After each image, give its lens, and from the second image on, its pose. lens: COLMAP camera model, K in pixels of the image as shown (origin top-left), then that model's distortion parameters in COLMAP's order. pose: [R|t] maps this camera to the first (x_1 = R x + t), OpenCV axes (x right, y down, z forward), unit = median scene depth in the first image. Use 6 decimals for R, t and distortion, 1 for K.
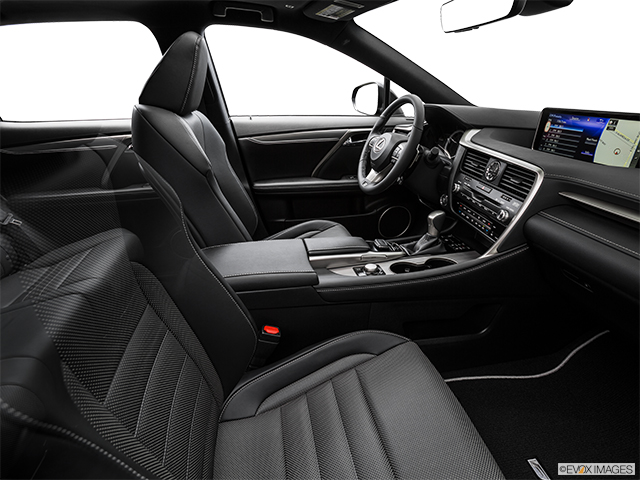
lens RADIAL K [[322.6, 0, 318.8], [0, 322.6, 236.0], [0, 0, 1]] dist [-0.065393, 0.019973]
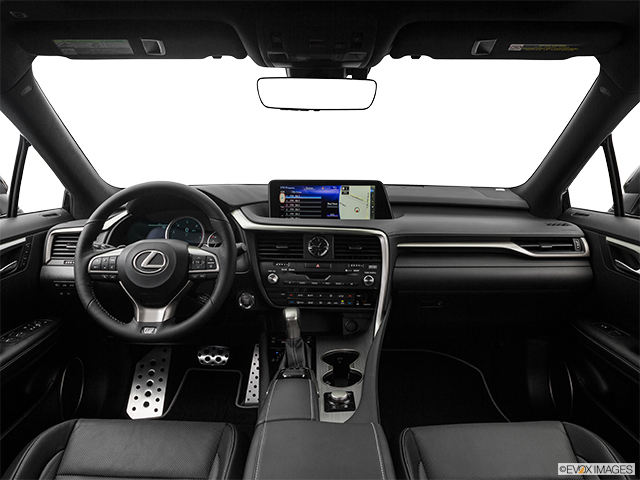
lens RADIAL K [[479.3, 0, 319.6], [0, 479.3, 240.9], [0, 0, 1]] dist [-0.129817, 0.060598]
pose [[0.167644, -0.165580, 0.971843, -0.826627], [0.404054, 0.910733, 0.085469, -0.335846], [-0.899242, 0.378349, 0.219582, 0.661153]]
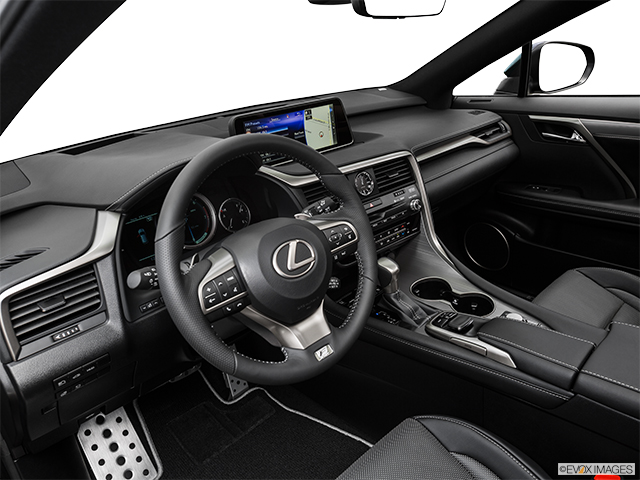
lens RADIAL K [[479.3, 0, 305.0], [0, 479.3, 241.9], [0, 0, 1]] dist [-0.129817, 0.060598]
pose [[-0.542149, -0.278857, 0.792662, -0.379671], [0.431151, 0.717368, 0.547259, -0.822859], [-0.721237, 0.638453, -0.268691, 1.508625]]
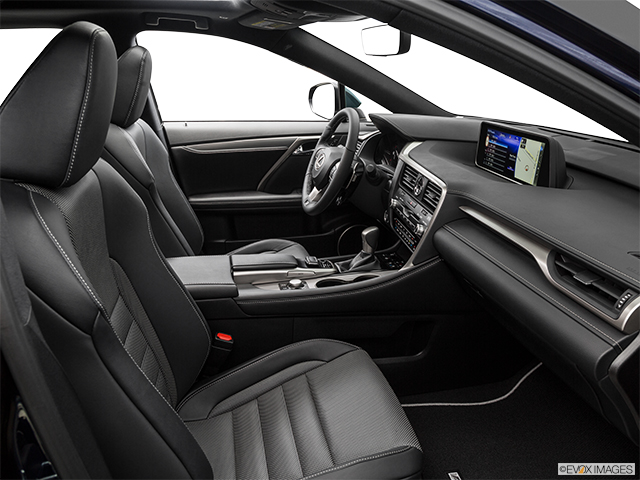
lens RADIAL K [[479.3, 0, 324.7], [0, 479.3, 244.9], [0, 0, 1]] dist [-0.129817, 0.060598]
pose [[0.999222, 0.002317, 0.039363, 0.190990], [0.000224, 0.997923, -0.064425, 0.075419], [-0.039430, 0.064383, 0.997146, -0.467978]]
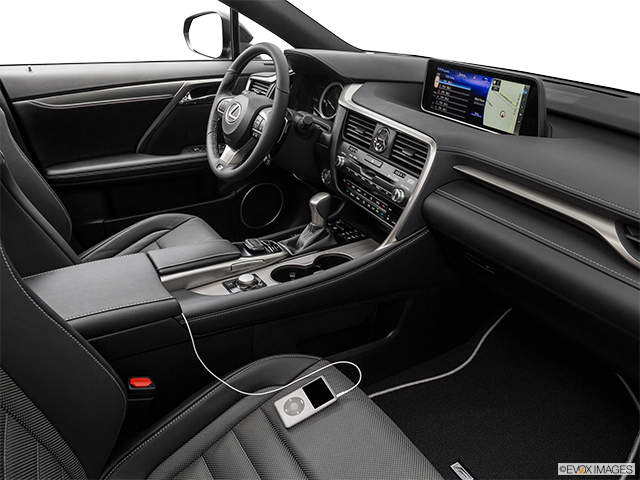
lens RADIAL K [[479.3, 0, 317.2], [0, 479.3, 236.4], [0, 0, 1]] dist [-0.129817, 0.060598]
pose [[0.929221, -0.120488, 0.349330, -0.060494], [0.106350, 0.992550, 0.059452, -0.048991], [-0.353891, -0.018093, 0.935112, -0.090573]]
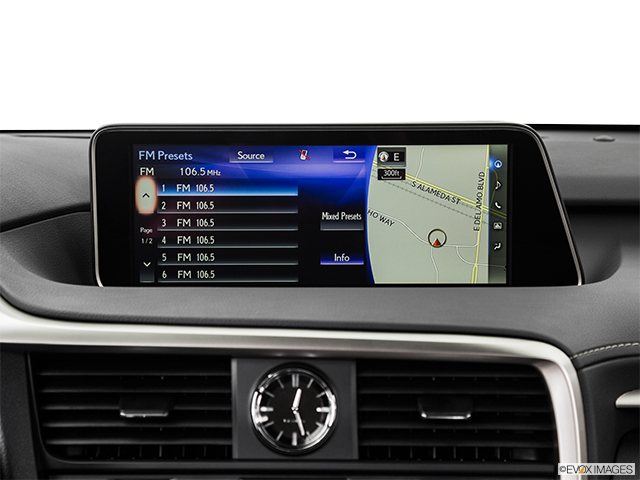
lens RADIAL K [[1492.9, 0, 315.1], [0, 1492.9, 236.3], [0, 0, 1]] dist [0.211255, 0.000000]
pose [[0.139626, -0.152486, 0.978393, -0.492037], [0.413185, 0.906913, 0.082380, -0.397123], [-0.899879, 0.392755, 0.189634, 0.713223]]
